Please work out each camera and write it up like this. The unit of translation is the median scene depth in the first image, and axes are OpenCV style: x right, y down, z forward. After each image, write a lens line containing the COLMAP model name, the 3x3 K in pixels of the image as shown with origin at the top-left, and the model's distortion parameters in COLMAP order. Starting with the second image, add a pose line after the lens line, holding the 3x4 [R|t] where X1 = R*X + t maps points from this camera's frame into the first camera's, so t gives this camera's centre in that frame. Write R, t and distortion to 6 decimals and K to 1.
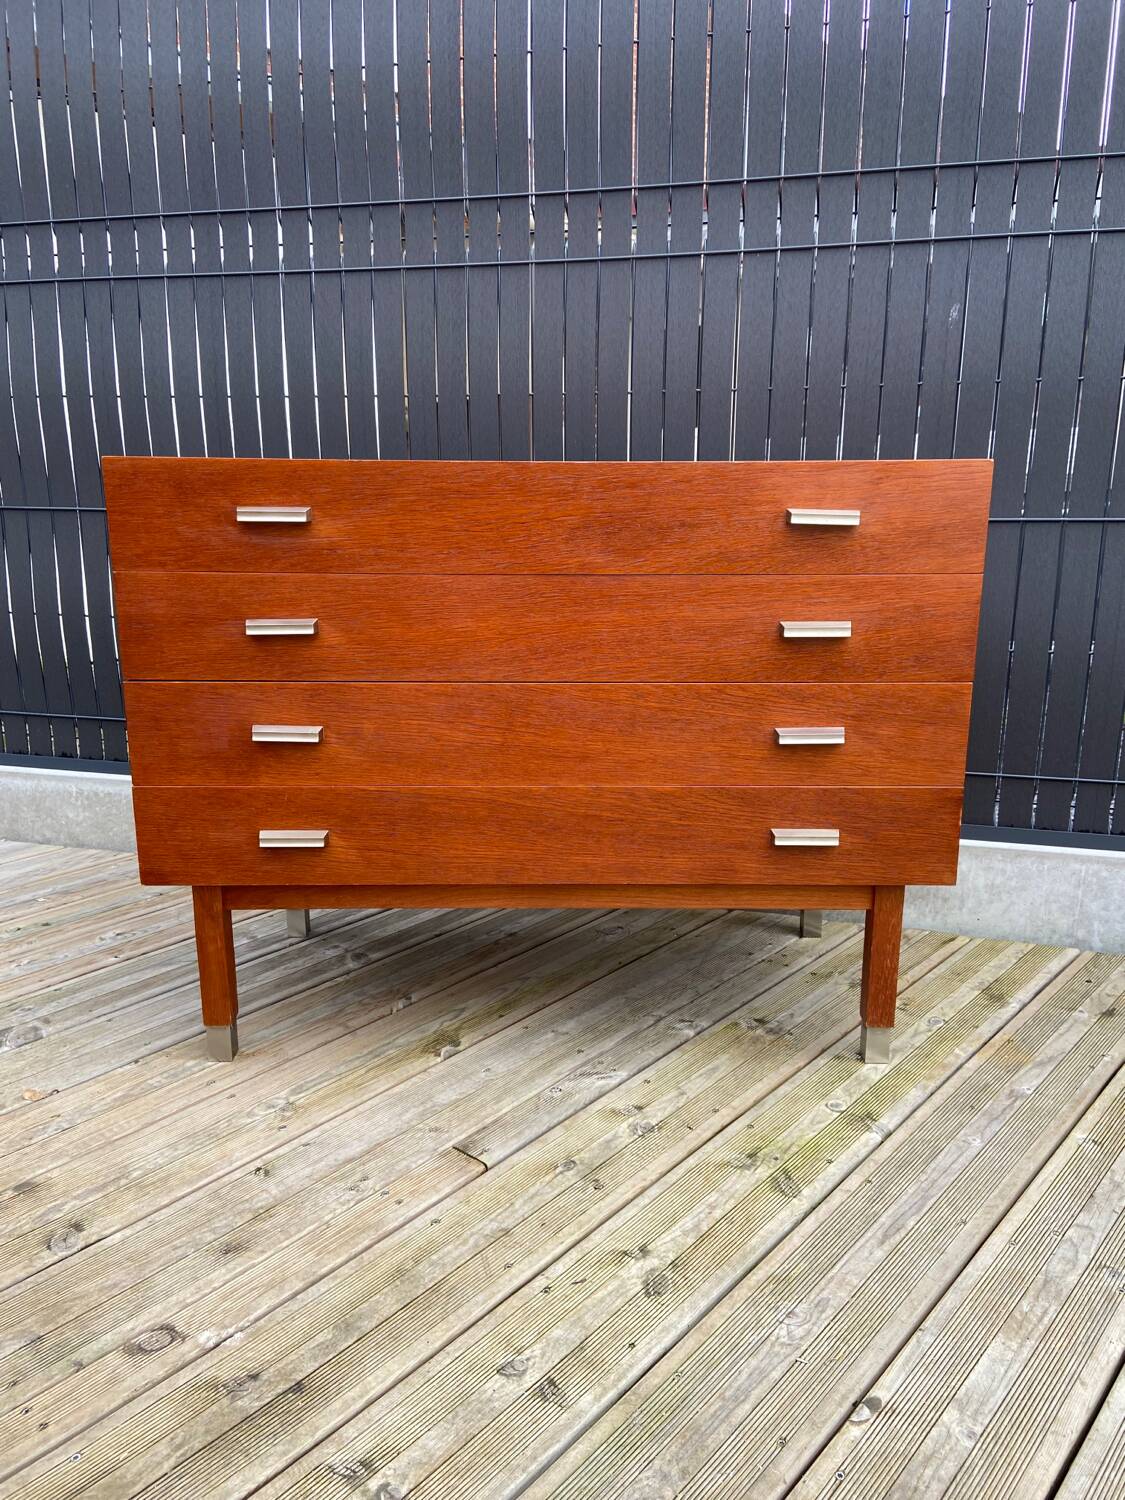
lens RADIAL K [[1135.5, 0, 573.2], [0, 1135.5, 736.7], [0, 0, 1]] dist [0.113367, -0.148626]
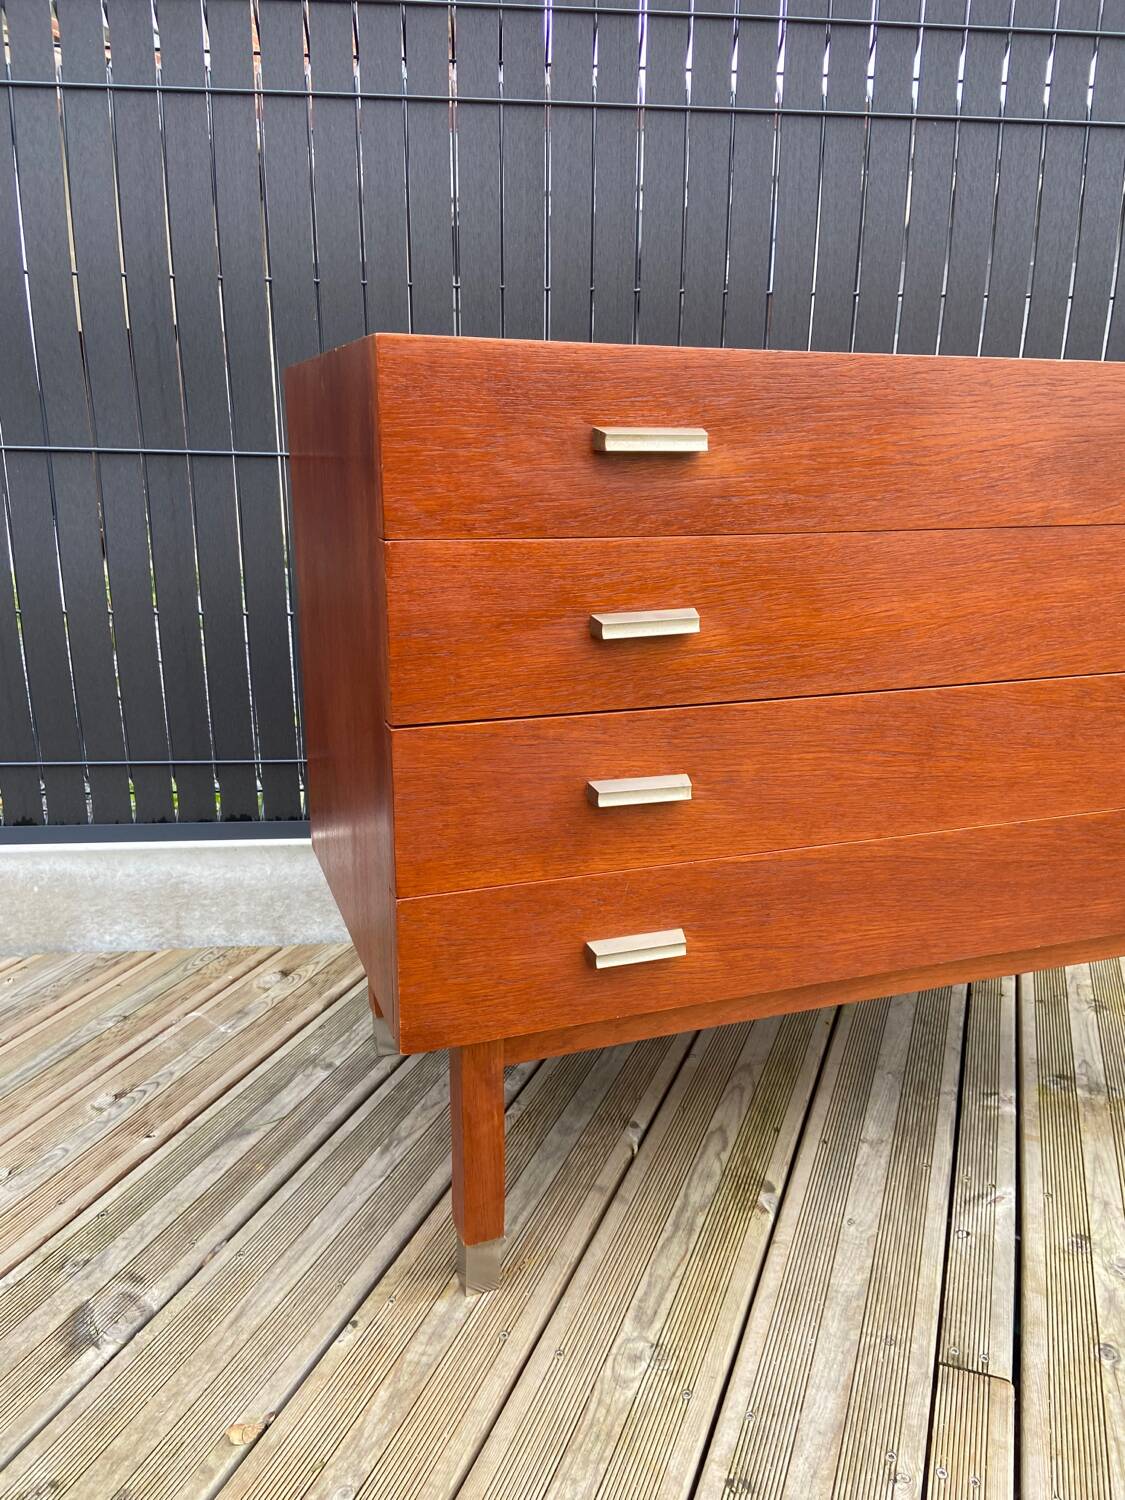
lens RADIAL K [[1135.5, 0, 573.6], [0, 1135.5, 758.1], [0, 0, 1]] dist [0.113367, -0.148626]
pose [[0.938359, -0.084813, 0.335096, -0.497808], [0.067566, 0.995735, 0.062817, -0.063253], [-0.338995, -0.036304, 0.940087, 0.415984]]
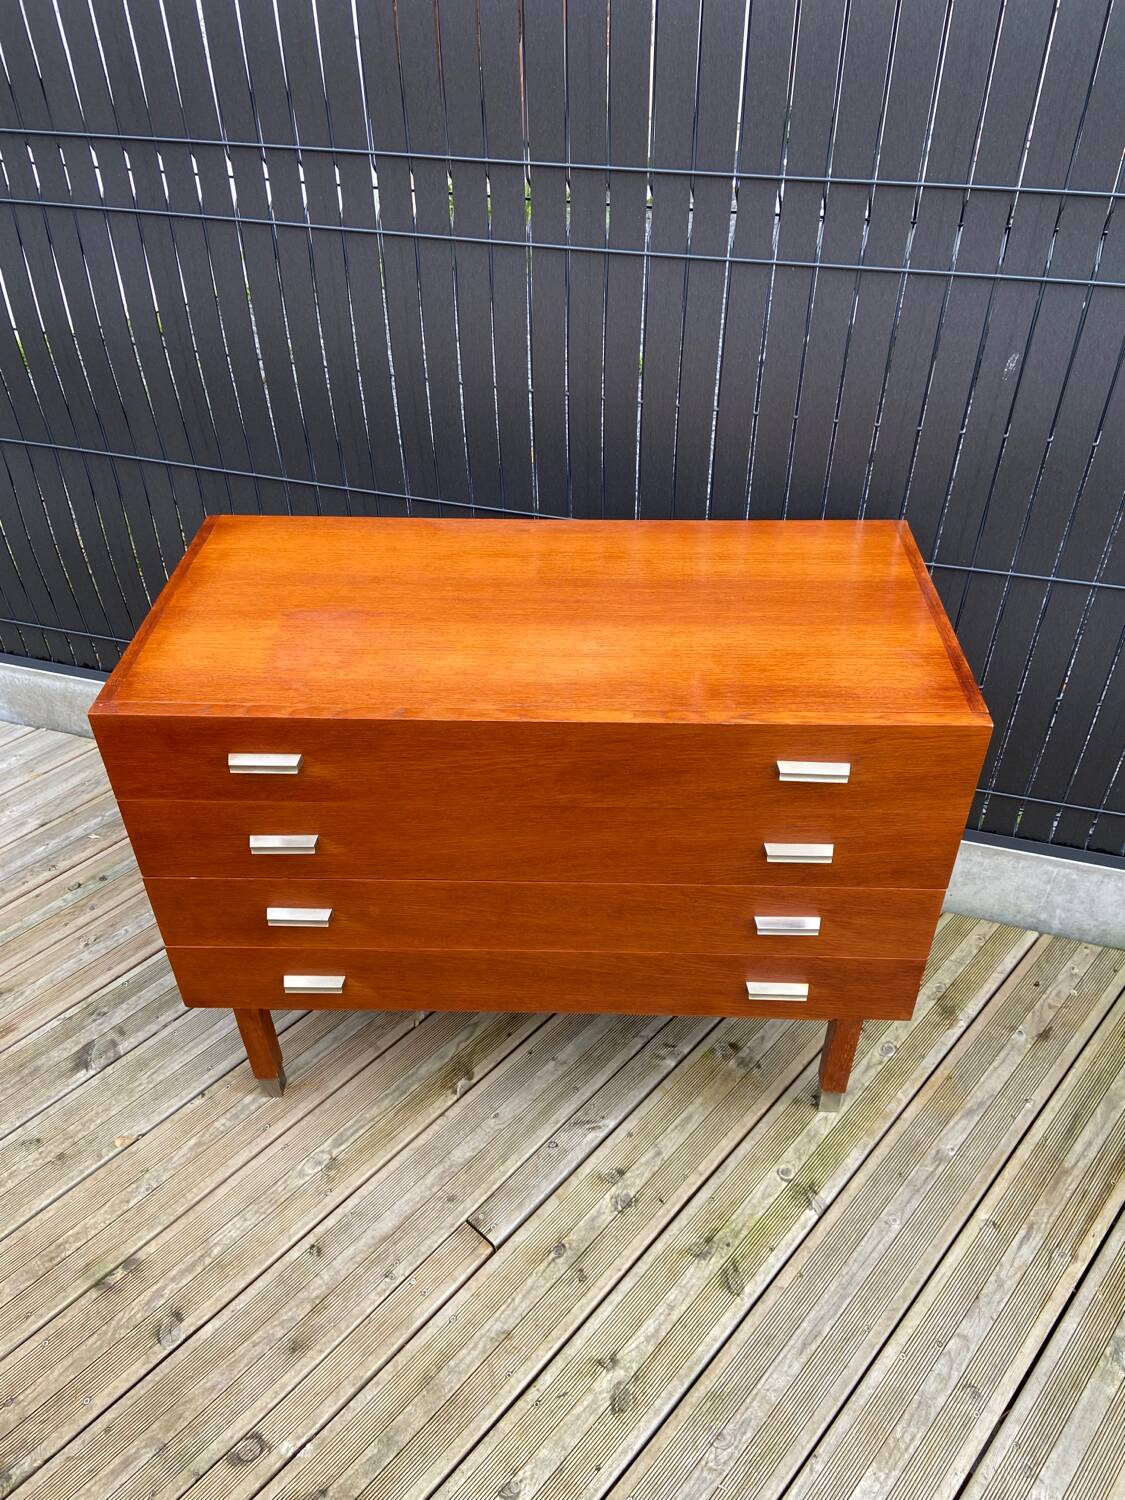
lens RADIAL K [[1136.3, 0, 572.2], [0, 1136.3, 742.7], [0, 0, 1]] dist [0.111561, -0.144273]
pose [[0.999437, 0.013214, -0.030852, 0.038258], [0.001262, 0.903795, 0.427965, -0.614005], [0.033539, -0.427763, 0.903269, 0.102357]]
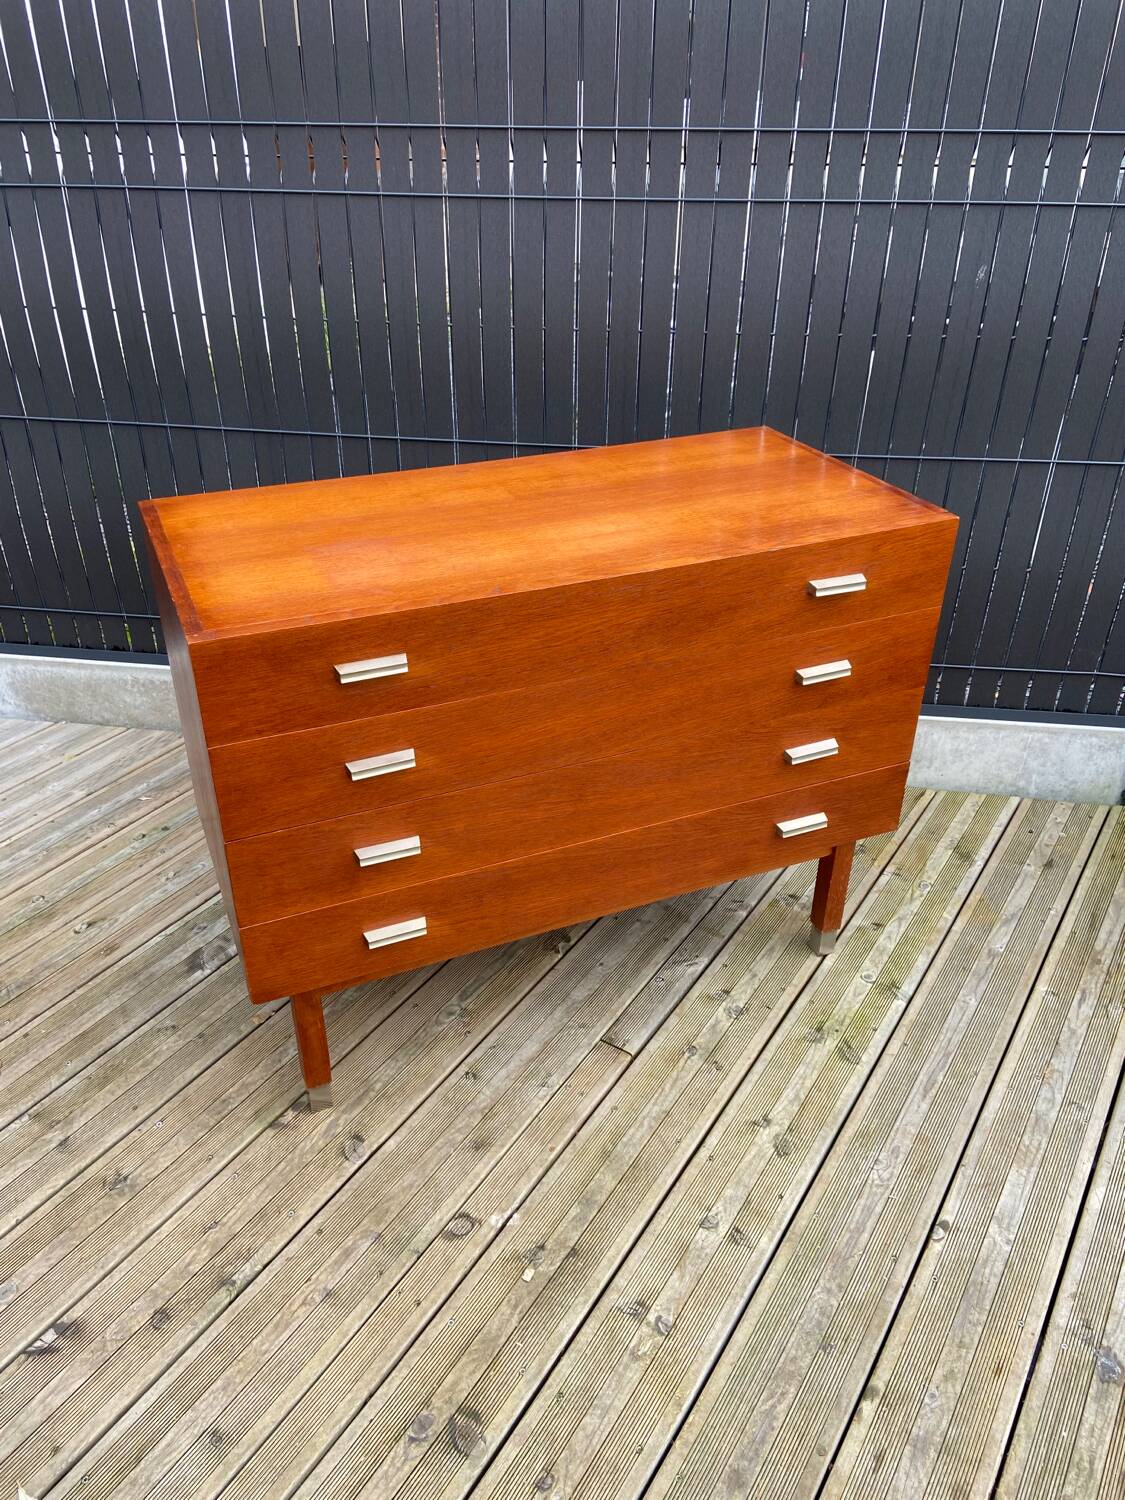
lens RADIAL K [[1136.3, 0, 554.0], [0, 1136.3, 747.3], [0, 0, 1]] dist [0.111561, -0.144273]
pose [[0.992027, -0.062979, 0.109162, -0.274496], [0.025902, 0.949580, 0.312452, -0.375437], [-0.123336, -0.307133, 0.943640, -0.146469]]
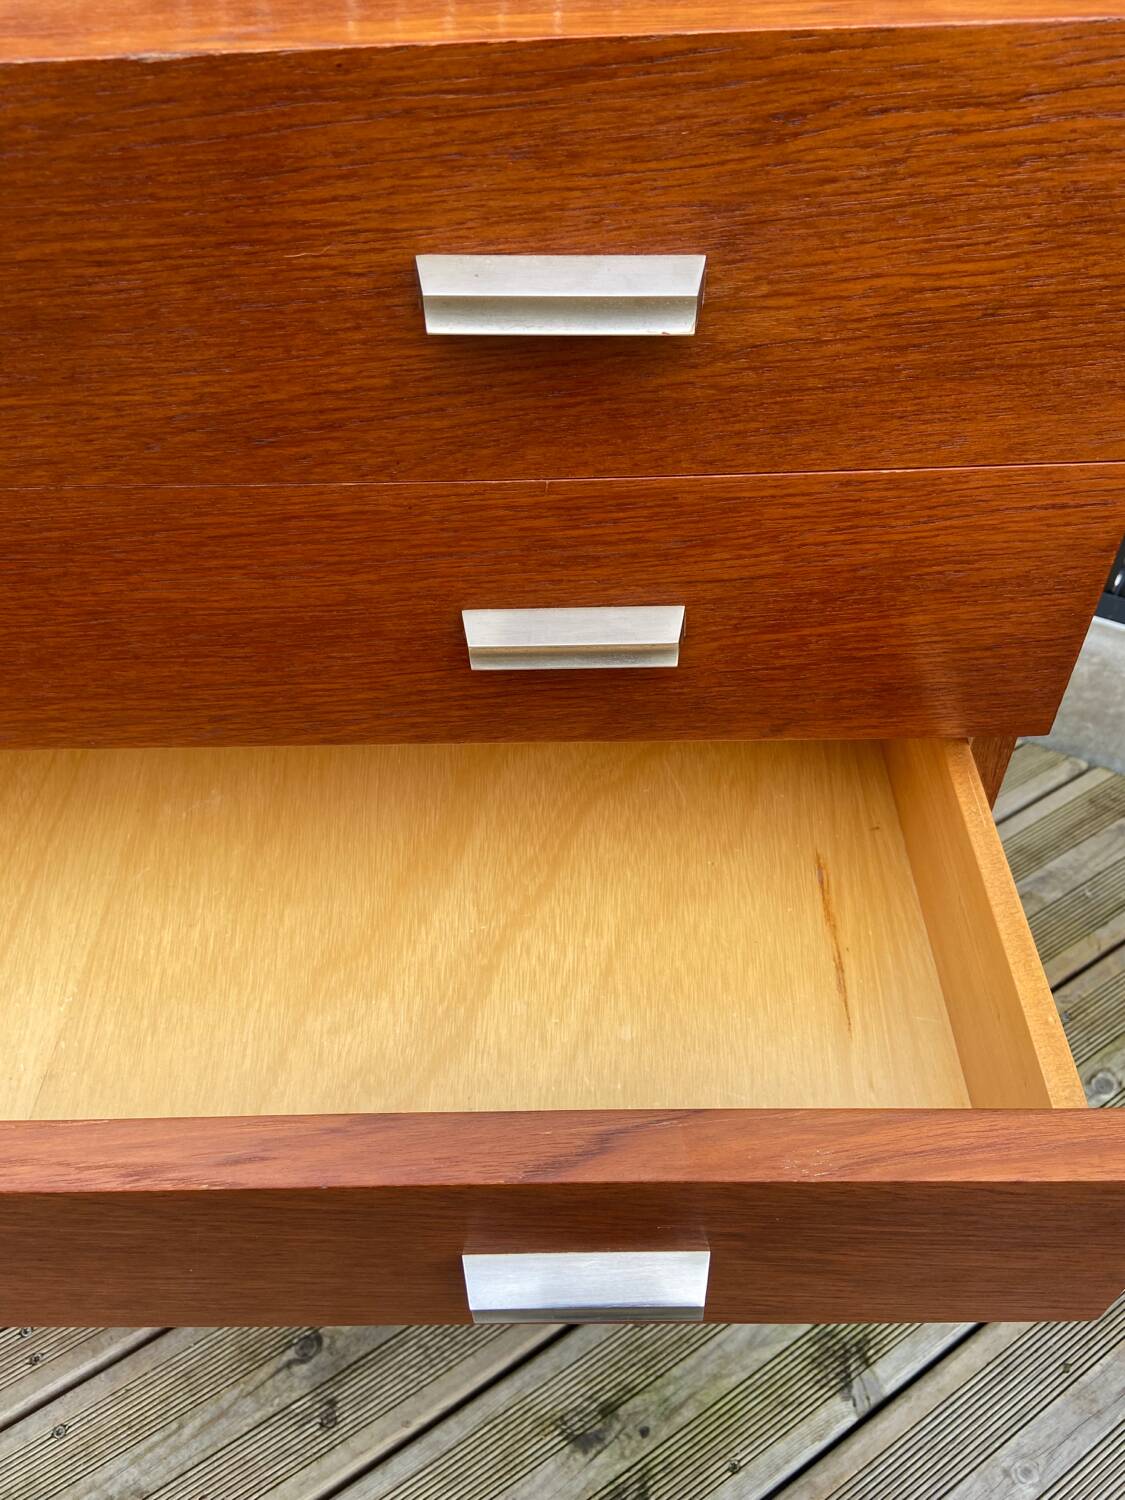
lens RADIAL K [[1135.5, 0, 575.1], [0, 1135.5, 737.4], [0, 0, 1]] dist [0.113367, -0.148626]
pose [[0.955846, 0.181655, -0.230997, 0.202268], [-0.027801, 0.838430, 0.544300, -0.226076], [0.292550, -0.513846, 0.806460, 0.664571]]
